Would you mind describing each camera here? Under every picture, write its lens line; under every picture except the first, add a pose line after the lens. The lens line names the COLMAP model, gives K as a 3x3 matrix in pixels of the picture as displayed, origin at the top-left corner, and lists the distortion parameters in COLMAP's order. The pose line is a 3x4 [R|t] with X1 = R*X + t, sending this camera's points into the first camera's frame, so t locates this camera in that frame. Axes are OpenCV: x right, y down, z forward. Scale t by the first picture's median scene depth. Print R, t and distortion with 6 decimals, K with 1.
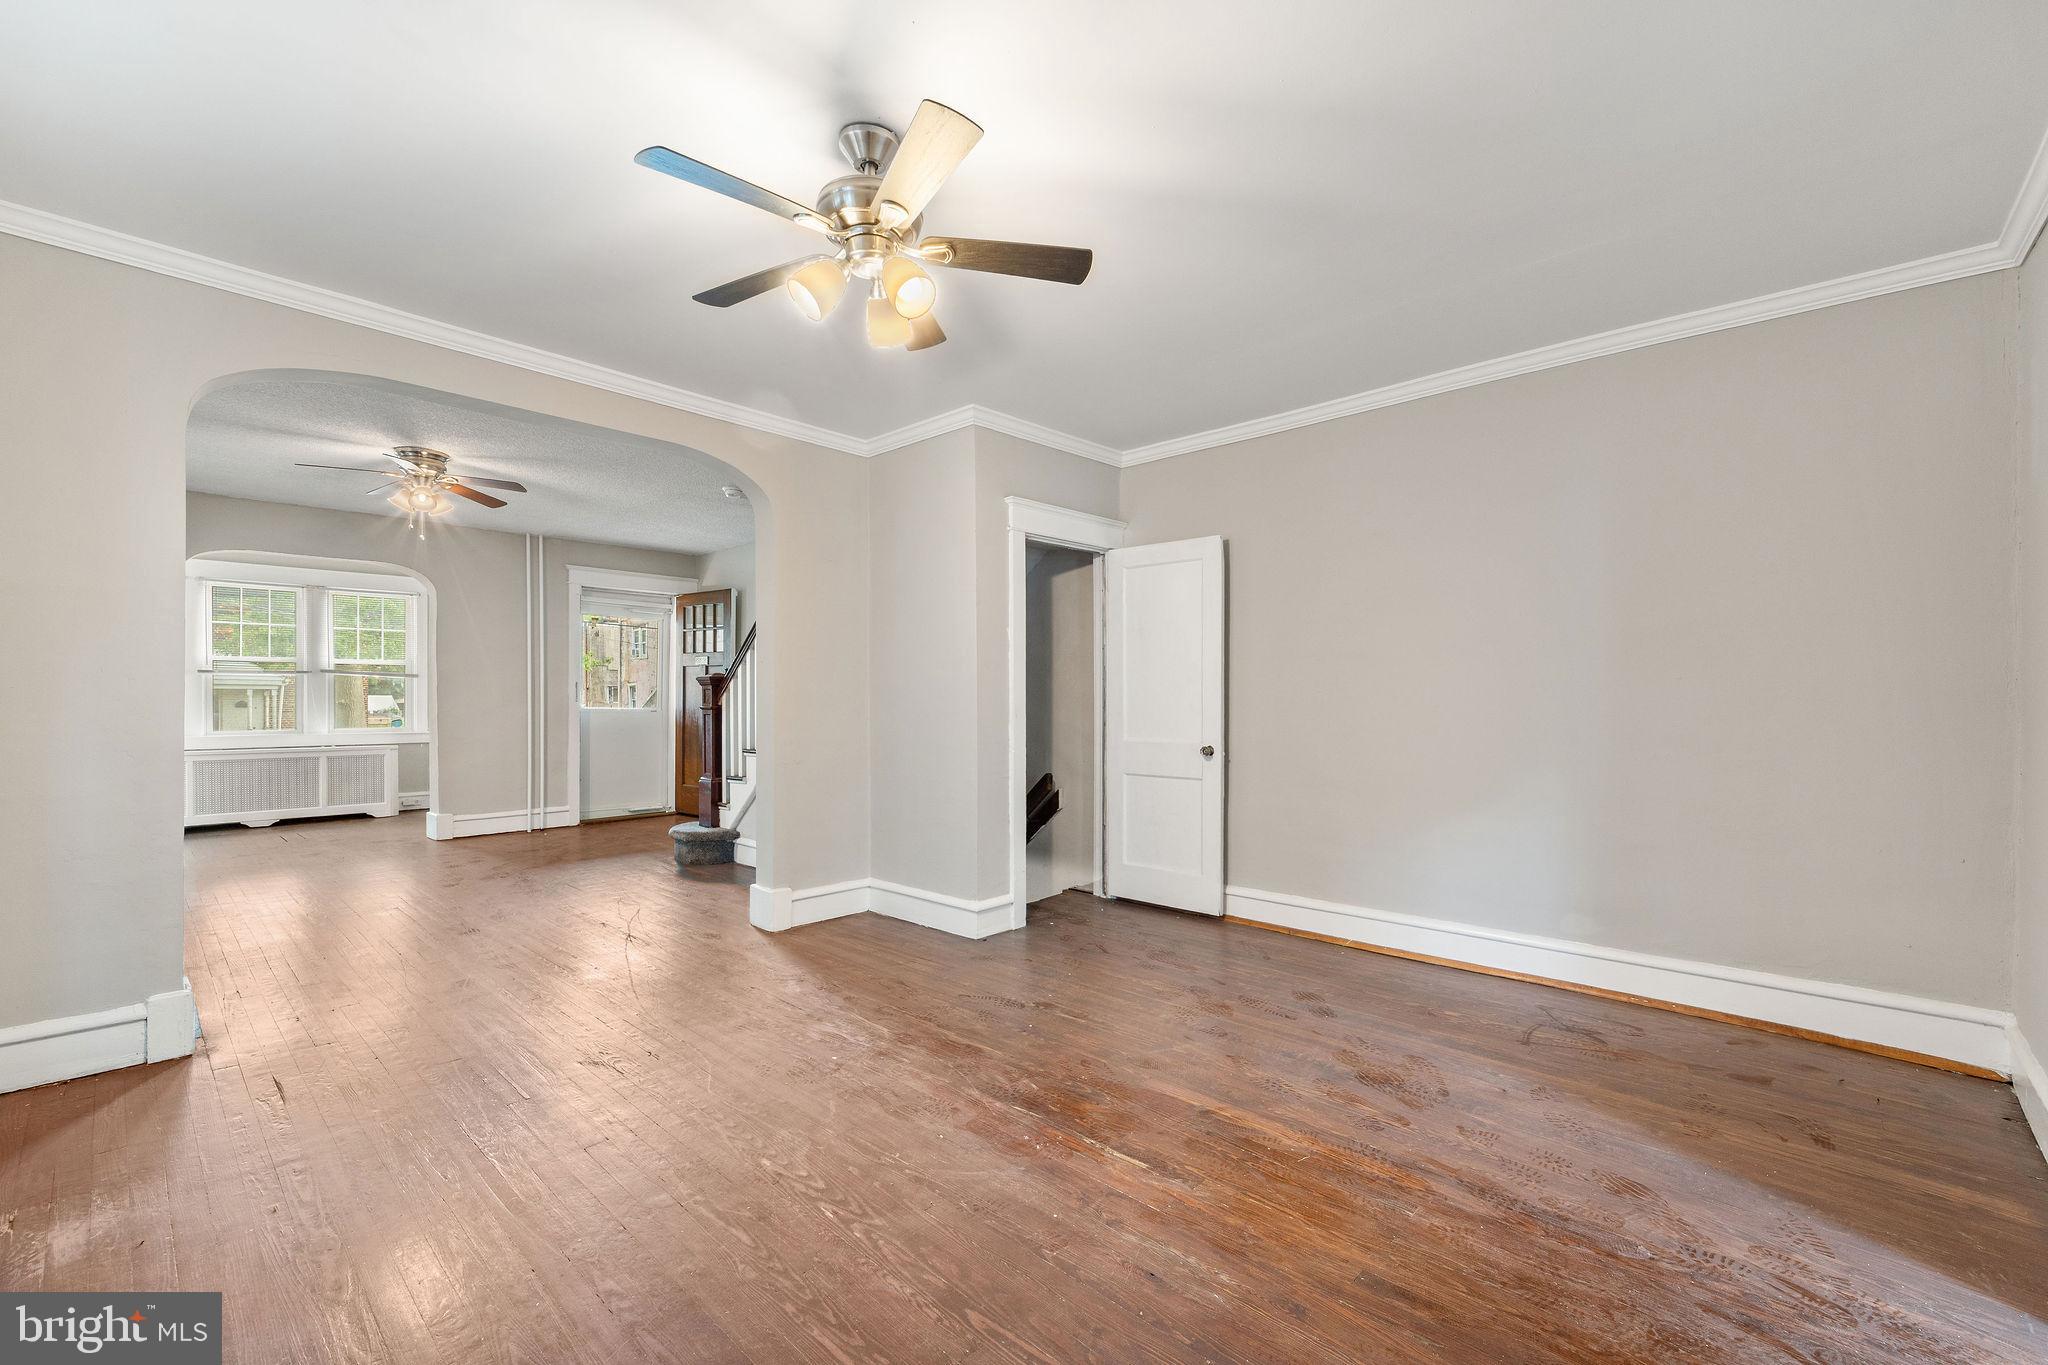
lens RADIAL K [[849.9, 0, 1048.0], [0, 849.9, 712.5], [0, 0, 1]] dist [0.001413, -0.000866]
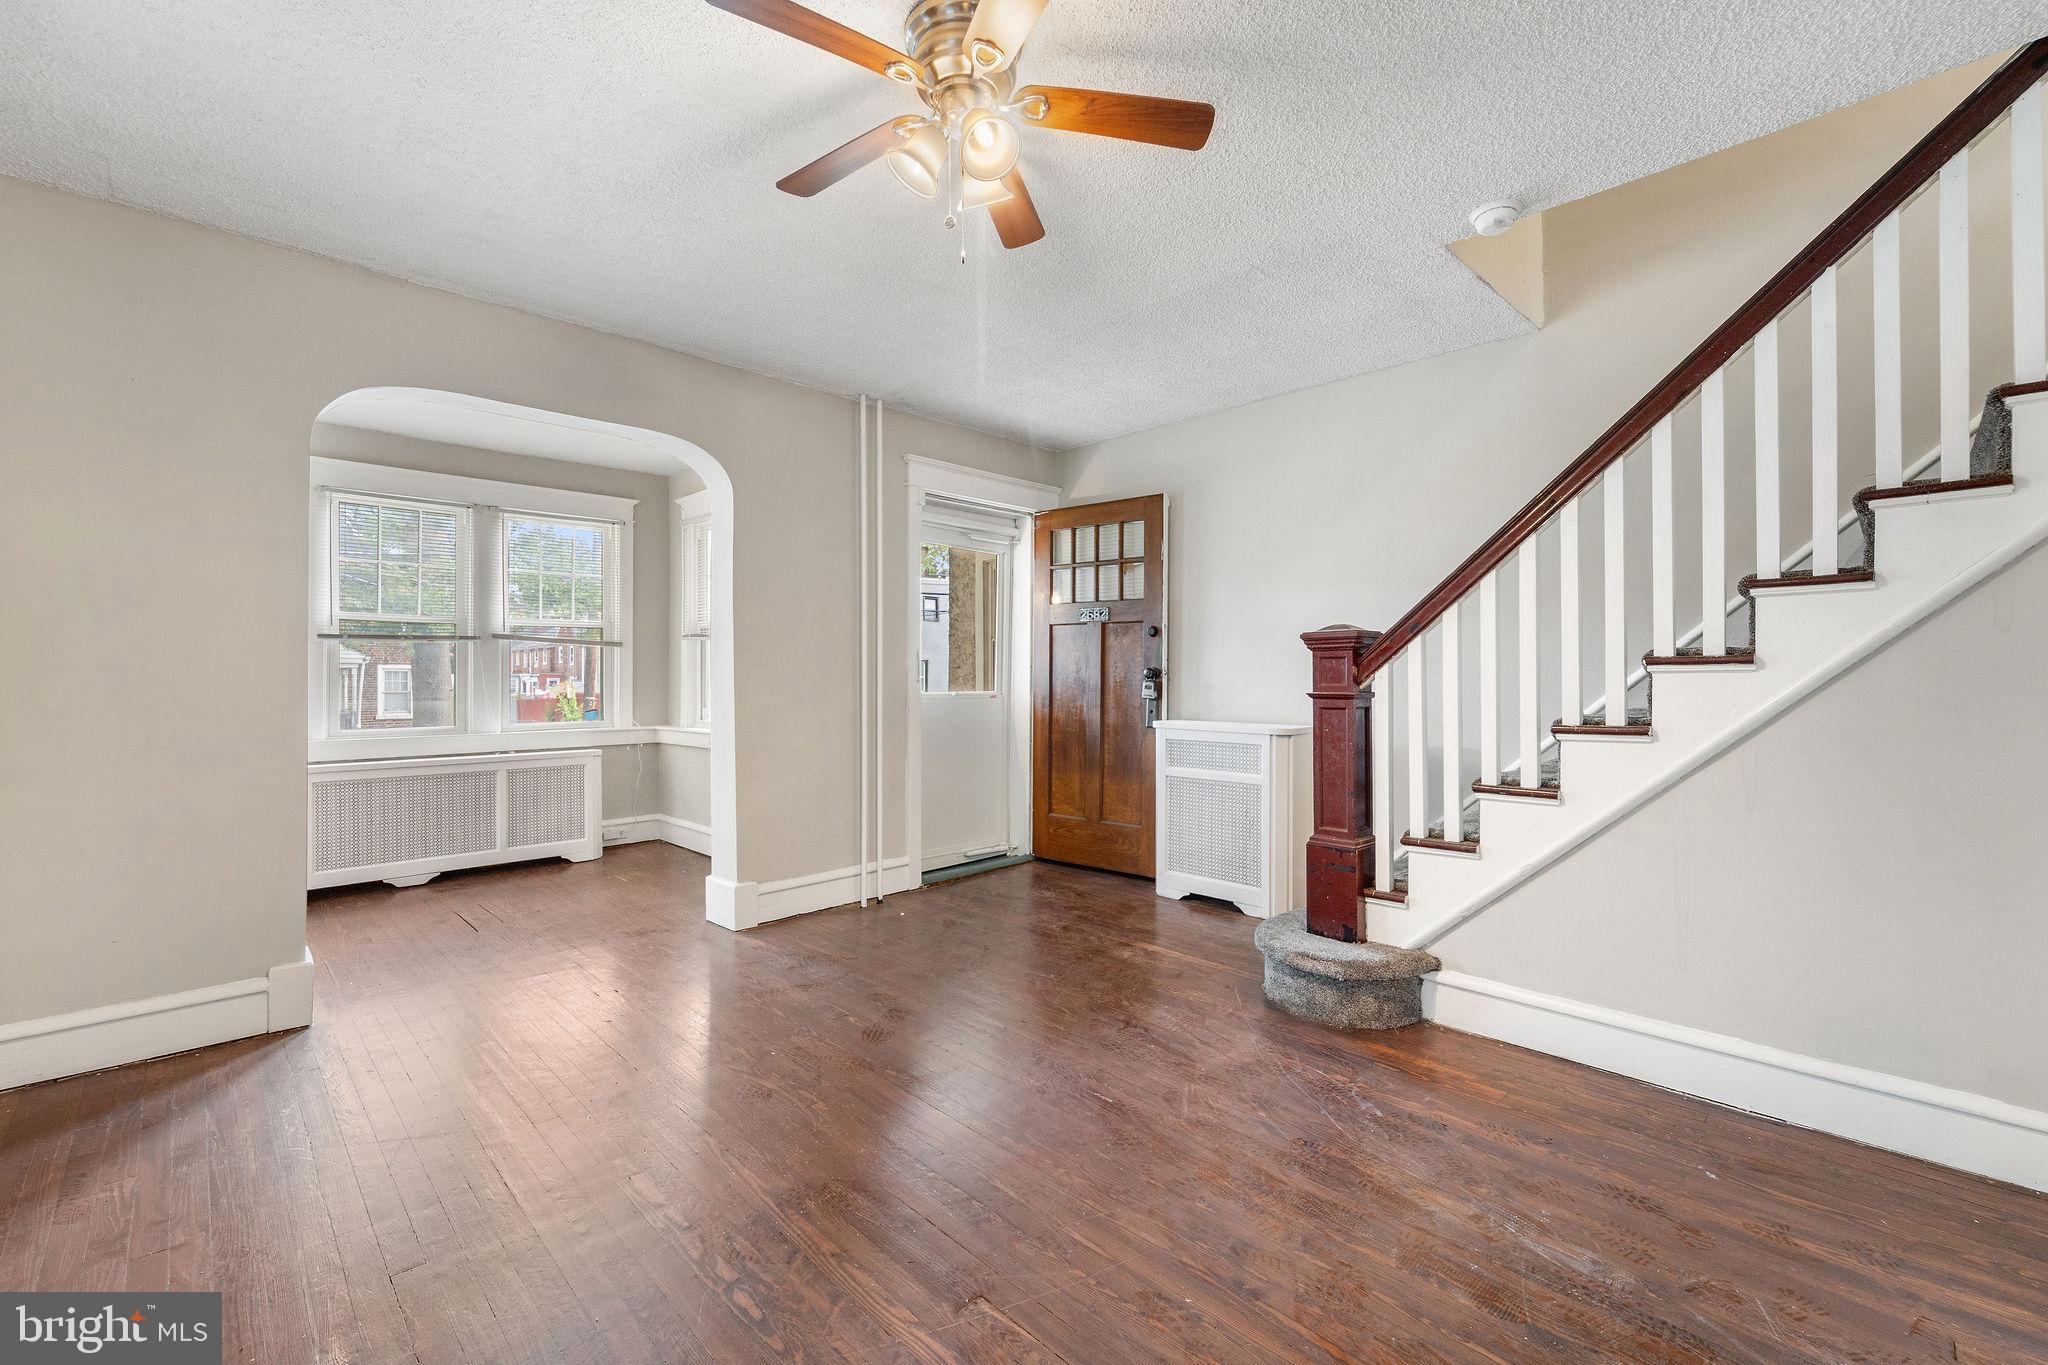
lens RADIAL K [[849.9, 0, 1026.0], [0, 849.9, 672.9], [0, 0, 1]] dist [0.001413, -0.000866]
pose [[0.998426, -0.005588, -0.055797, -0.445137], [0.004624, 0.999838, -0.017383, -0.008226], [0.055885, 0.017098, 0.998291, 0.404980]]
